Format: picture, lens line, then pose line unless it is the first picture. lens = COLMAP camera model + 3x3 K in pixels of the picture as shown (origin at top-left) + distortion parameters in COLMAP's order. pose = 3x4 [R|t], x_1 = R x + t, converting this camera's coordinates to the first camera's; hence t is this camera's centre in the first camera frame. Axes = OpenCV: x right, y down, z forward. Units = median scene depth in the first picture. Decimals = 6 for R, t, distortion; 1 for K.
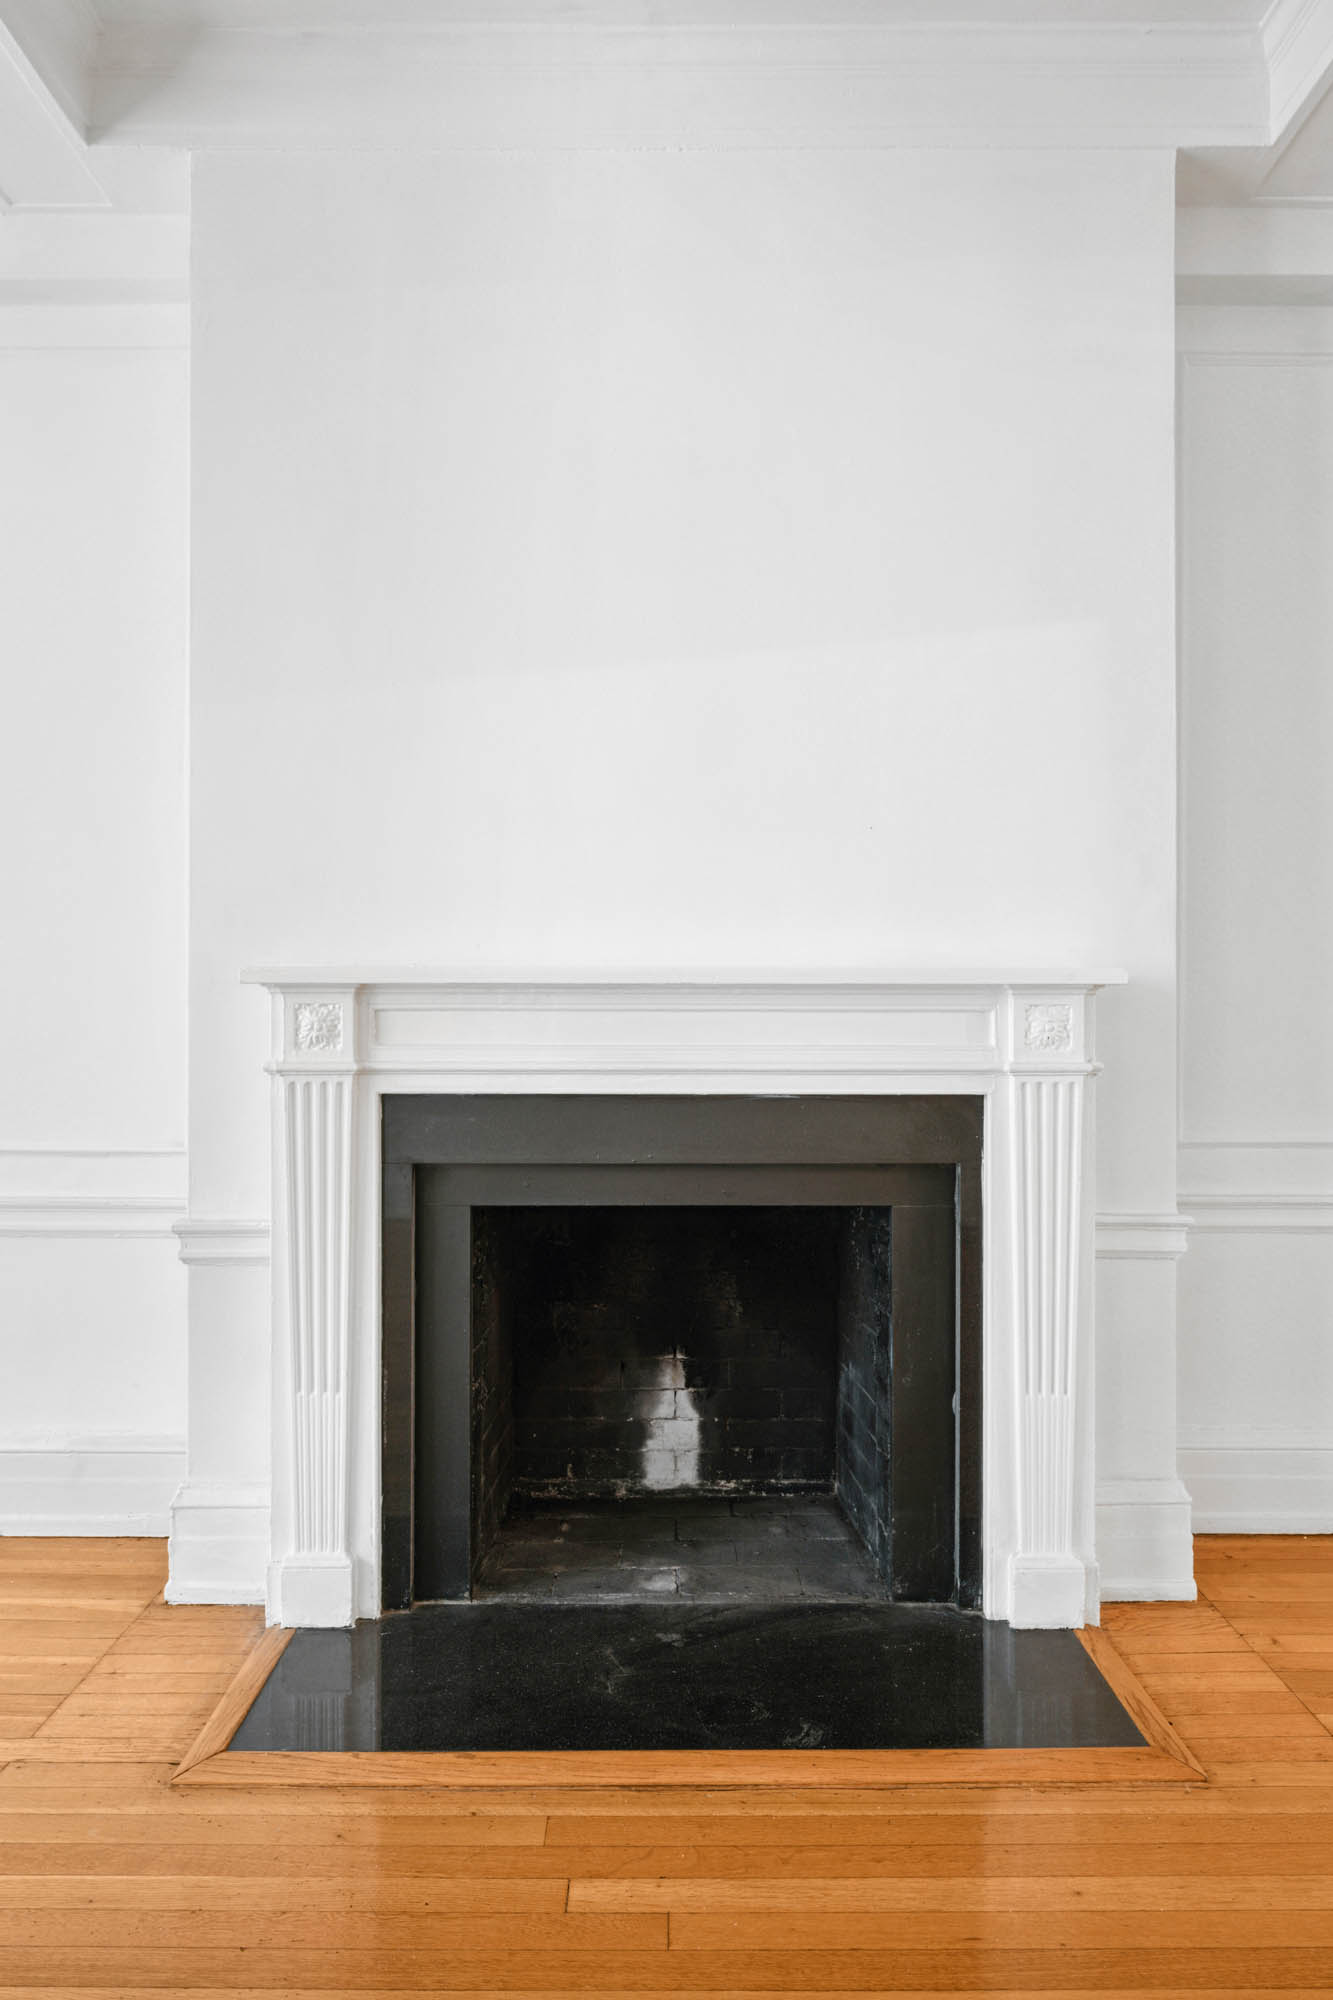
lens RADIAL K [[1226.8, 0, 666.5], [0, 1226.8, 1000.0], [0, 0, 1]] dist [0.002664, 0.000916]
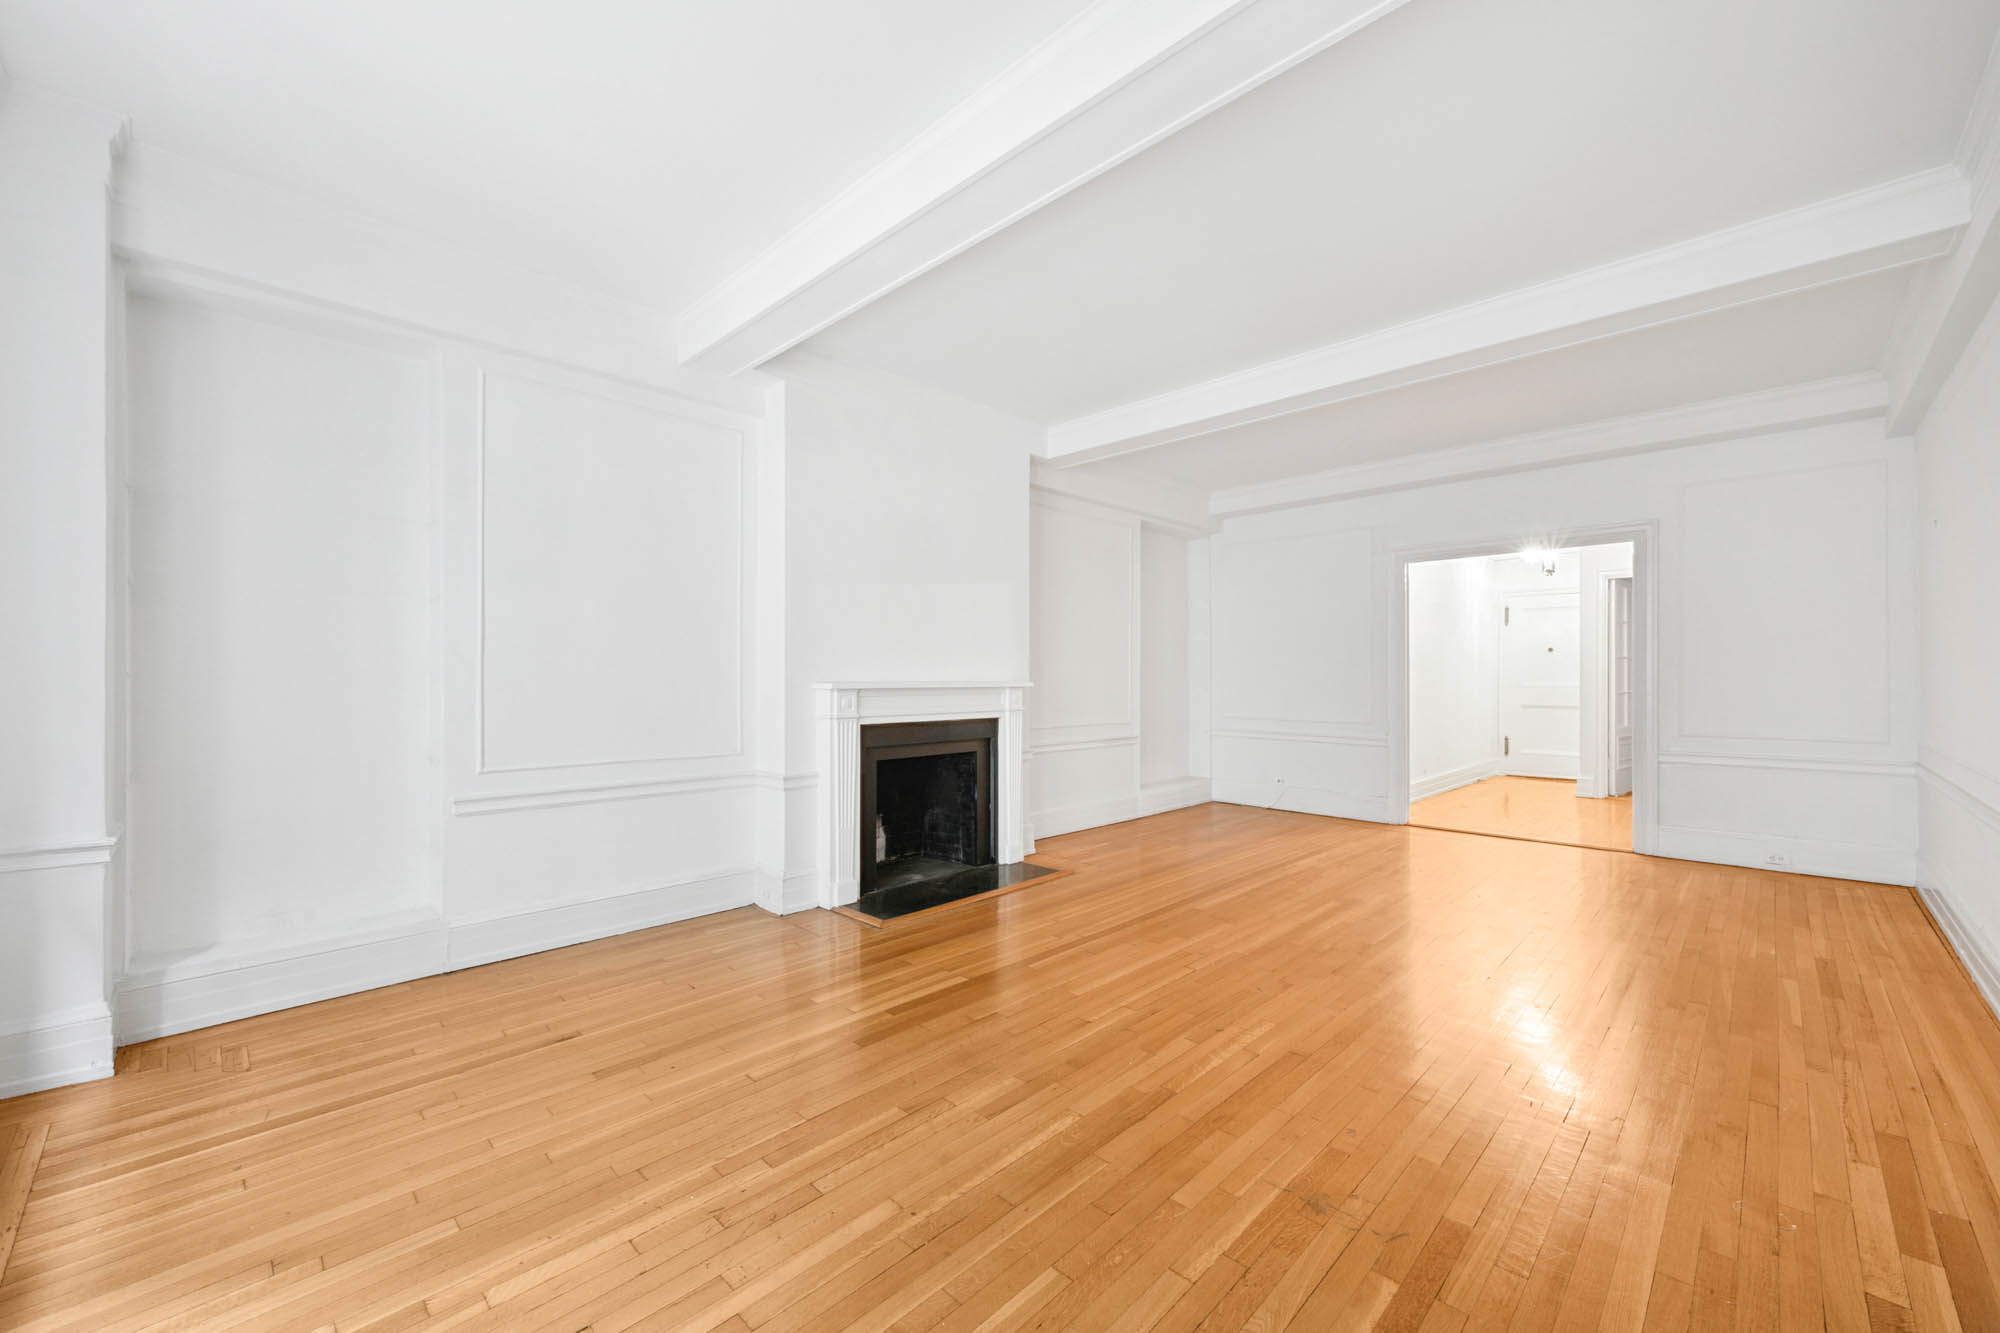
lens RADIAL K [[793.8, 0, 1000.0], [0, 793.8, 666.5], [0, 0, 1]] dist [0.043470, -0.000128]
pose [[0.710415, 0.006728, 0.703751, -1.342371], [-0.004328, 0.999977, -0.005191, -0.057127], [-0.703769, 0.000642, 0.710428, -0.621688]]
